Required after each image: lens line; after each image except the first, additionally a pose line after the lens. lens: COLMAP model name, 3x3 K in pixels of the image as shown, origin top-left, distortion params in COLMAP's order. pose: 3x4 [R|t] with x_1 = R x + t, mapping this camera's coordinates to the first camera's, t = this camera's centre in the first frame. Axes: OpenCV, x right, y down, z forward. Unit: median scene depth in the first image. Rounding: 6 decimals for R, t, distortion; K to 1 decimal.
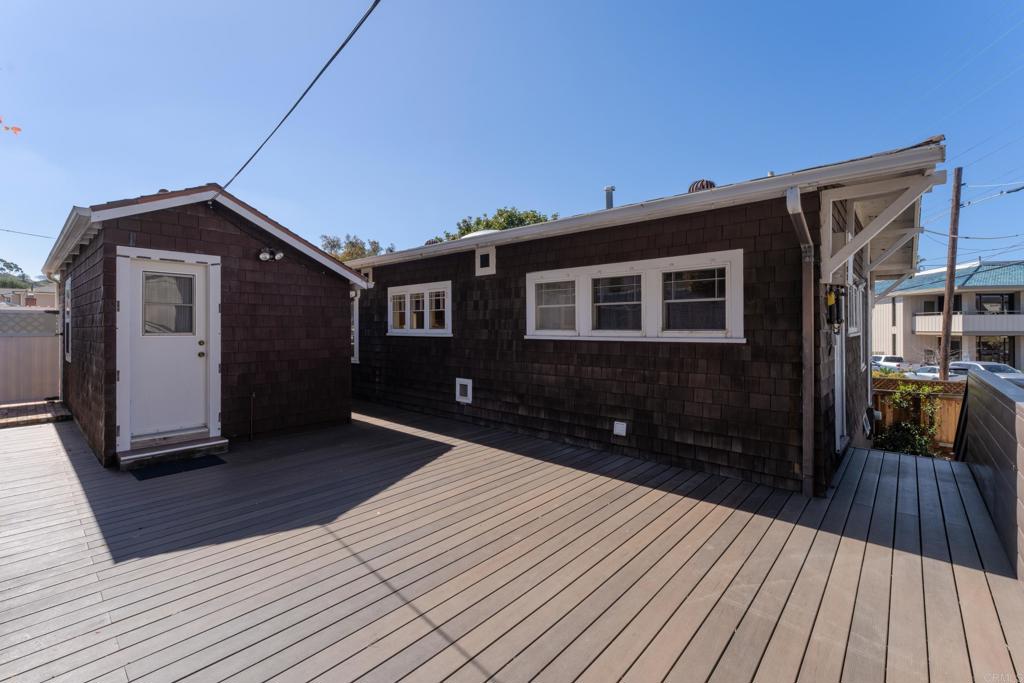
lens RADIAL K [[441.9, 0, 515.5], [0, 441.9, 333.8], [0, 0, 1]] dist [0.016389, 0.000222]
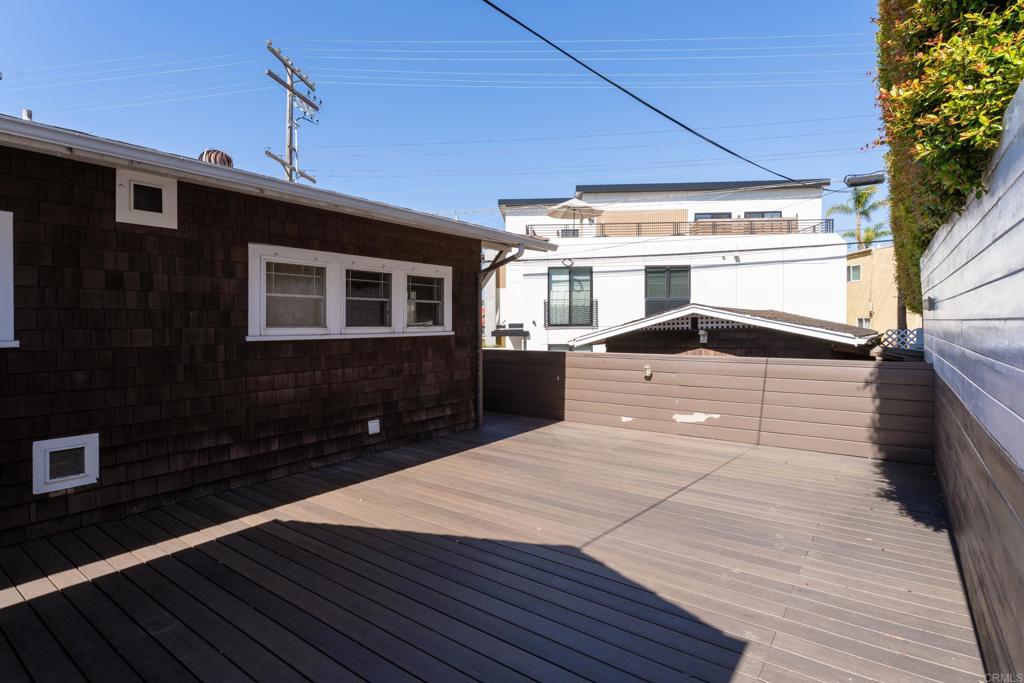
lens RADIAL K [[508.6, 0, 515.5], [0, 508.6, 336.0], [0, 0, 1]] dist [-0.011790, 0.002283]
pose [[-0.089754, -0.024323, 0.995667, -0.837173], [0.016483, 0.999529, 0.025903, -0.010318], [-0.995828, 0.018736, -0.089311, 0.723447]]
